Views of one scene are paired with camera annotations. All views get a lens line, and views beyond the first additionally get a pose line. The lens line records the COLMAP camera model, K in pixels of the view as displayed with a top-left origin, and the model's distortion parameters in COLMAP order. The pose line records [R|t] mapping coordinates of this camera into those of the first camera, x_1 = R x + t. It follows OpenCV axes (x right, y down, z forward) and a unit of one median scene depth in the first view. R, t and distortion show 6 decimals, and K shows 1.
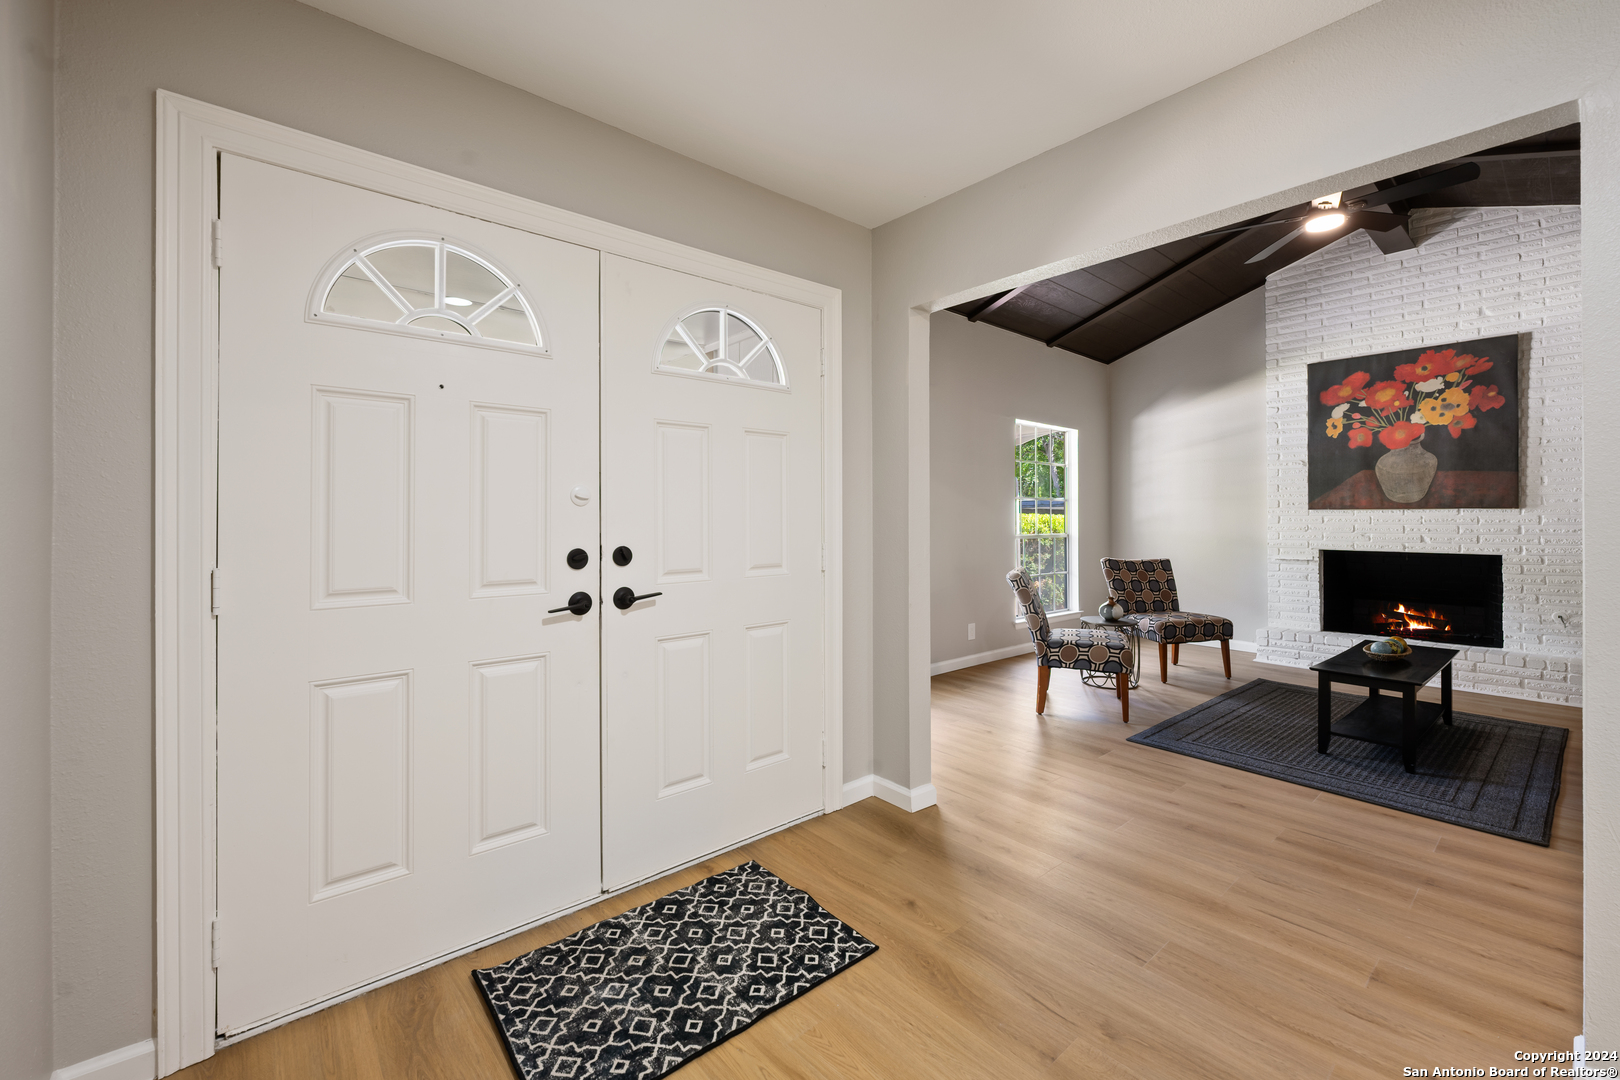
lens RADIAL K [[657.7, 0, 792.1], [0, 657.7, 519.7], [0, 0, 1]] dist [-0.002097, 0.000507]
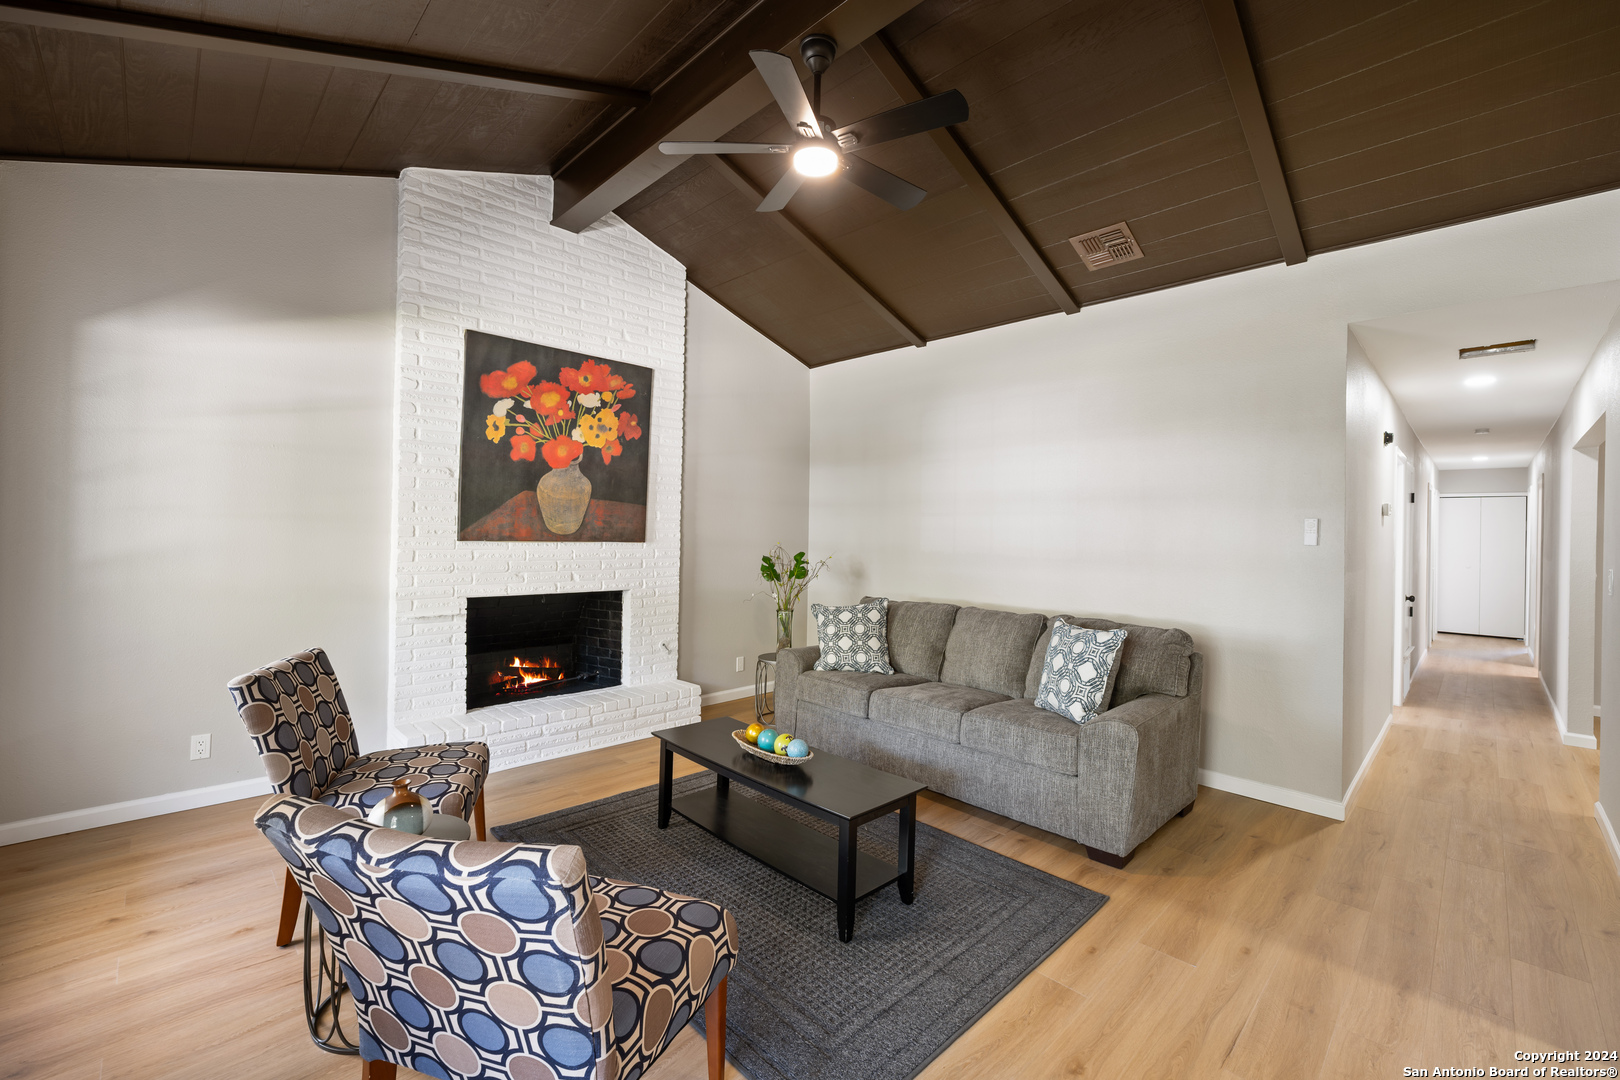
lens RADIAL K [[657.7, 0, 804.8], [0, 657.7, 537.6], [0, 0, 1]] dist [-0.002097, 0.000507]
pose [[-0.075275, 0.008064, 0.997130, 0.081759], [-0.003994, 0.999957, -0.008388, -0.015731], [-0.997155, -0.004614, -0.075240, 0.741462]]
